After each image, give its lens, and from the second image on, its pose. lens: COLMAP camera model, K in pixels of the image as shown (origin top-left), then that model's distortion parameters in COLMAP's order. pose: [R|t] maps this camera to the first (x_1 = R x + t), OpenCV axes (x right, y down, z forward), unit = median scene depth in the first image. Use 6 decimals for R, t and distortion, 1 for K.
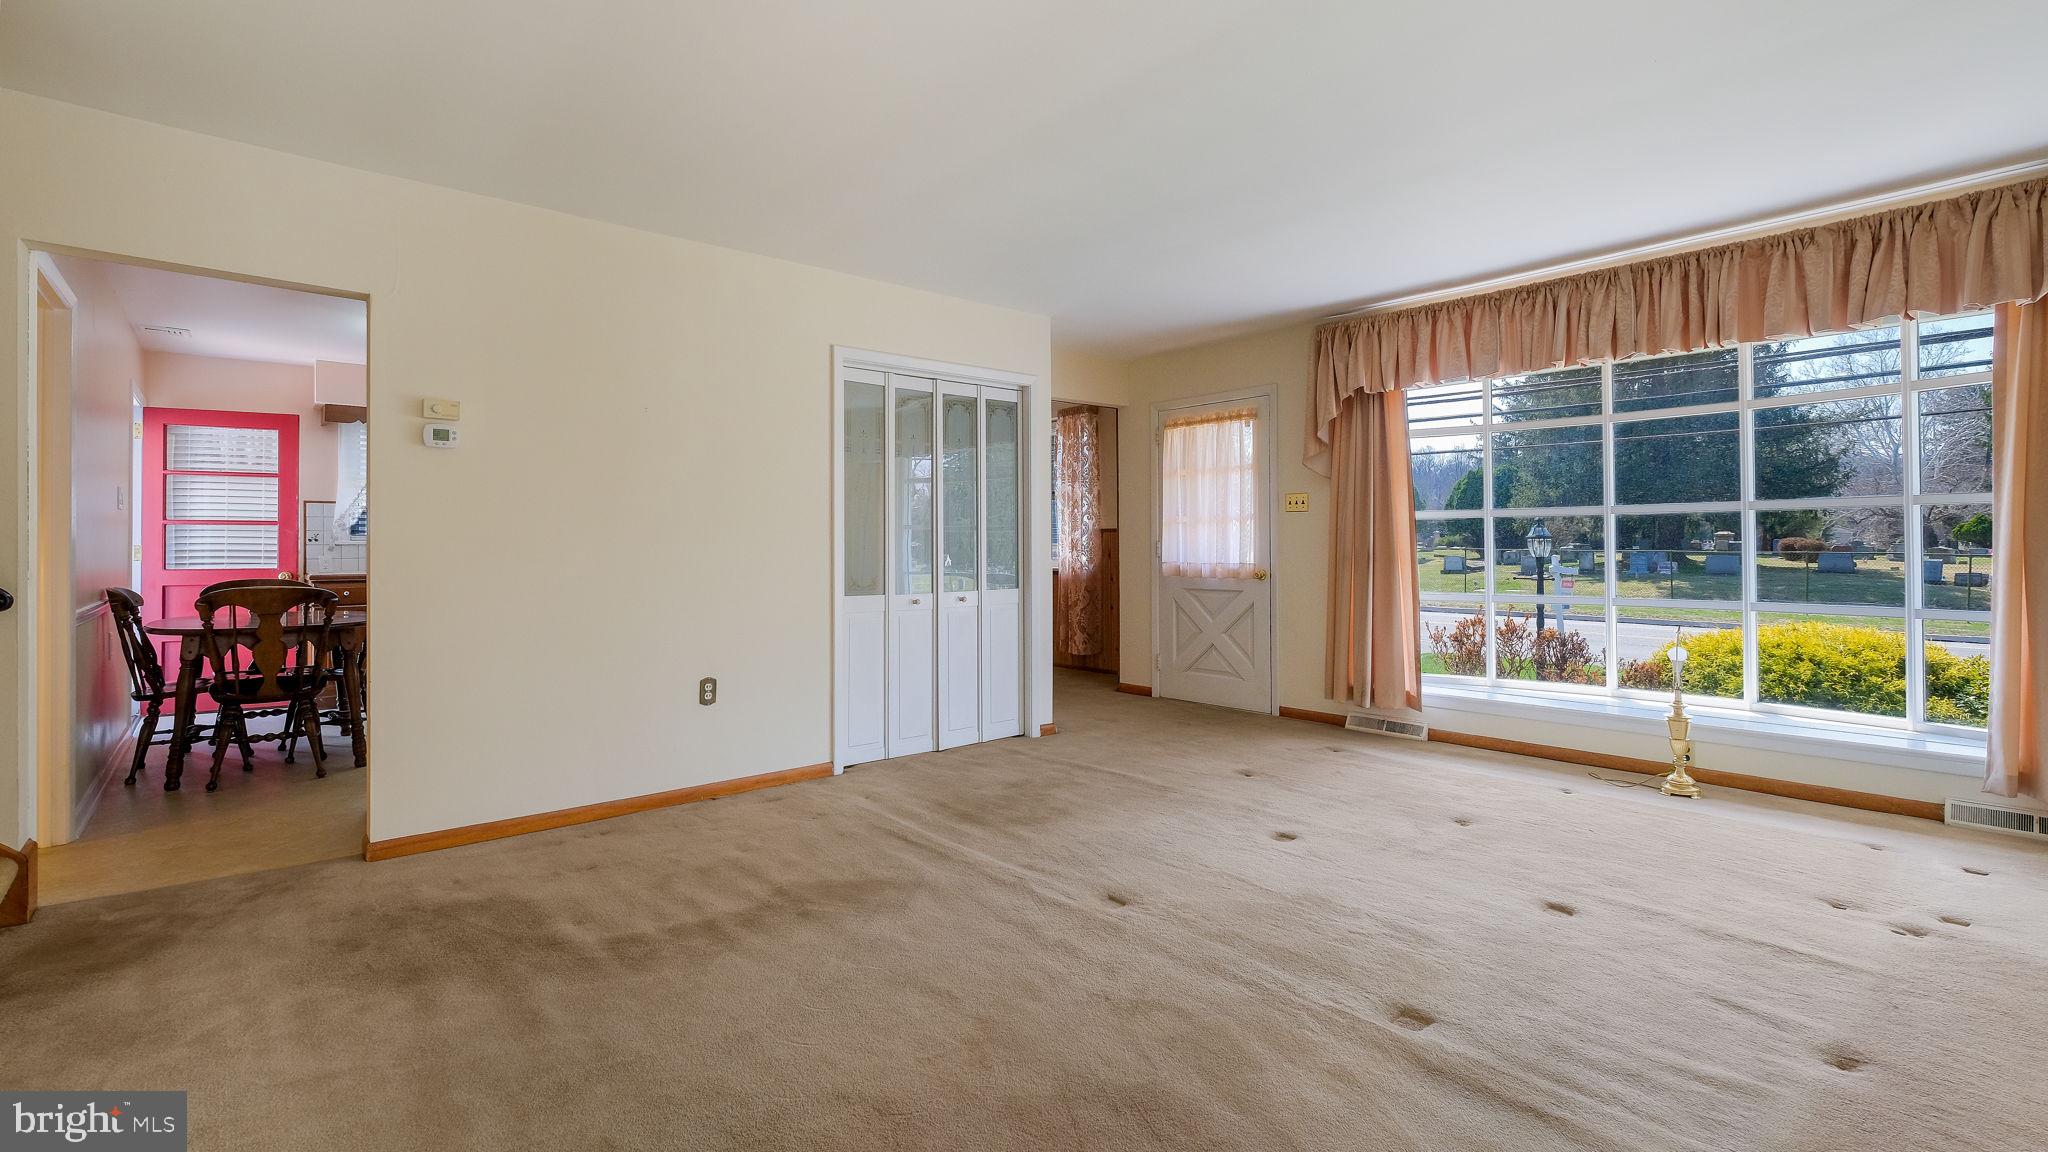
lens RADIAL K [[925.6, 0, 1026.9], [0, 925.6, 536.3], [0, 0, 1]] dist [-0.002868, -0.000060]
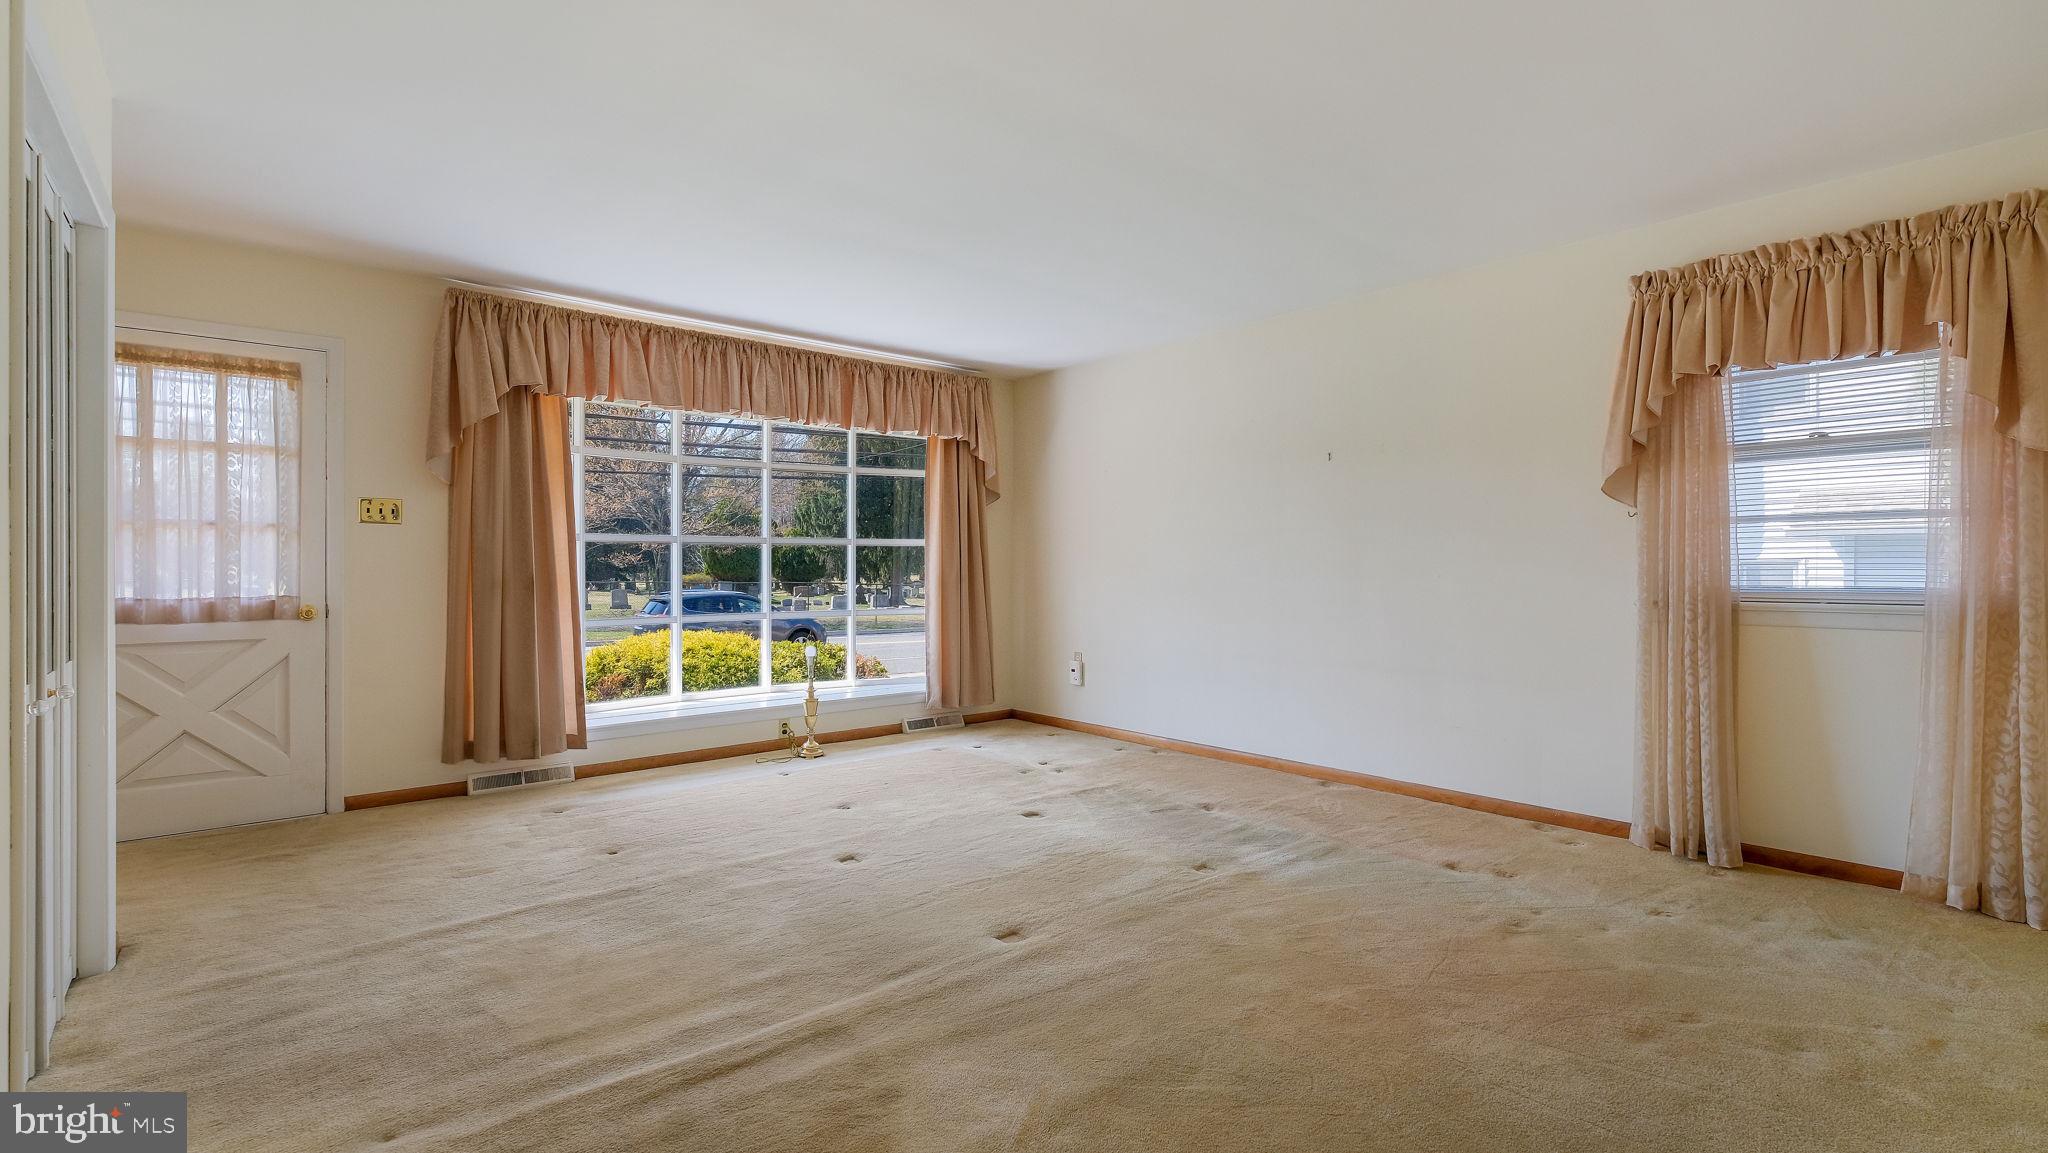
lens RADIAL K [[906.3, 0, 1014.3], [0, 906.3, 566.9], [0, 0, 1]] dist [-0.002113, 0.000395]
pose [[0.014229, 0.005556, 0.999883, -0.526907], [-0.008136, 0.999952, -0.005440, 0.009505], [-0.999866, -0.008058, 0.014274, 0.610623]]
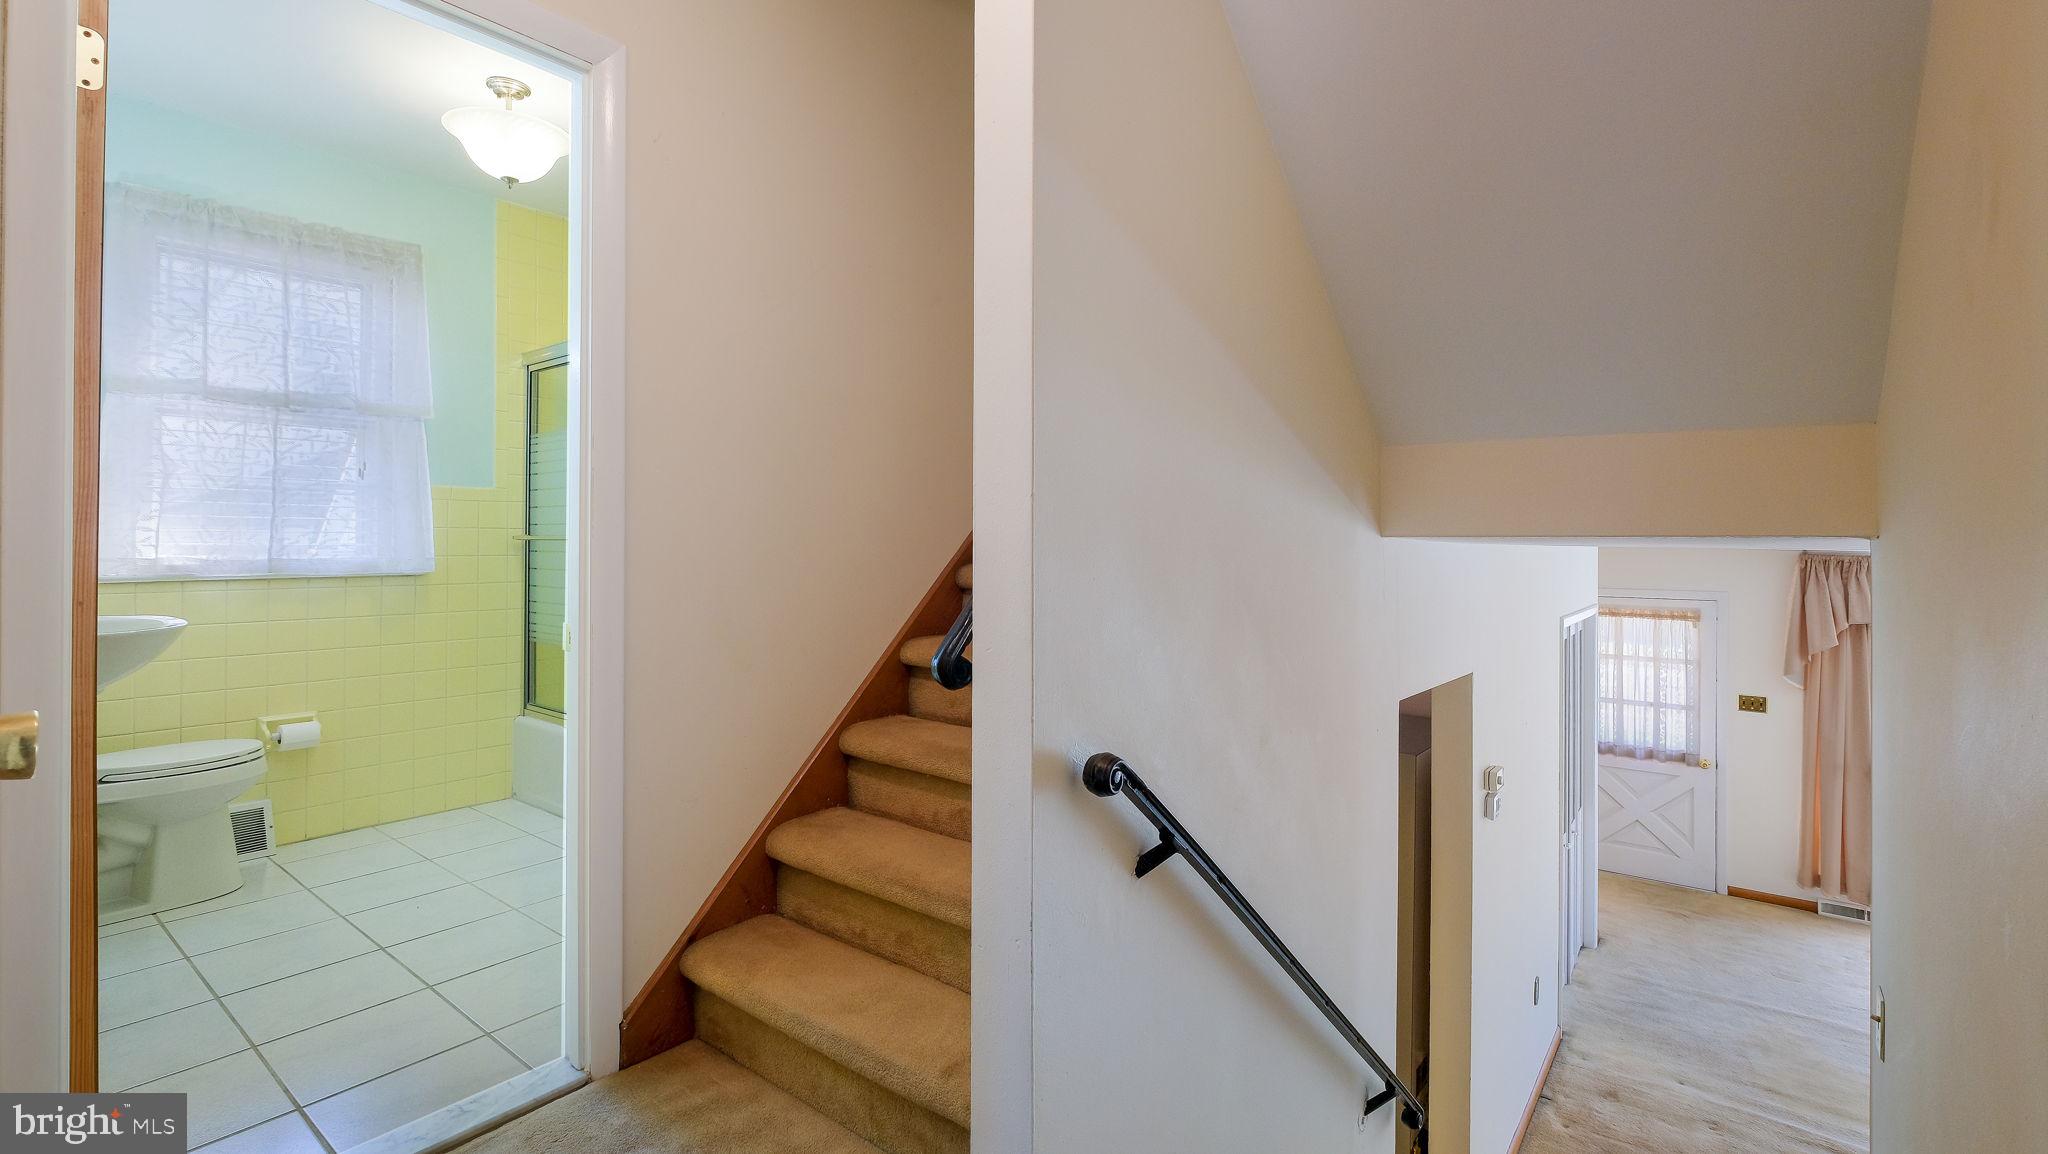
lens RADIAL K [[925.6, 0, 1026.9], [0, 925.6, 537.3], [0, 0, 1]] dist [-0.002868, -0.000060]
pose [[0.981217, 0.012016, 0.192531, -0.967497], [-0.013629, 0.999882, 0.007056, -0.288486], [-0.192424, -0.009547, 0.981265, 0.111178]]
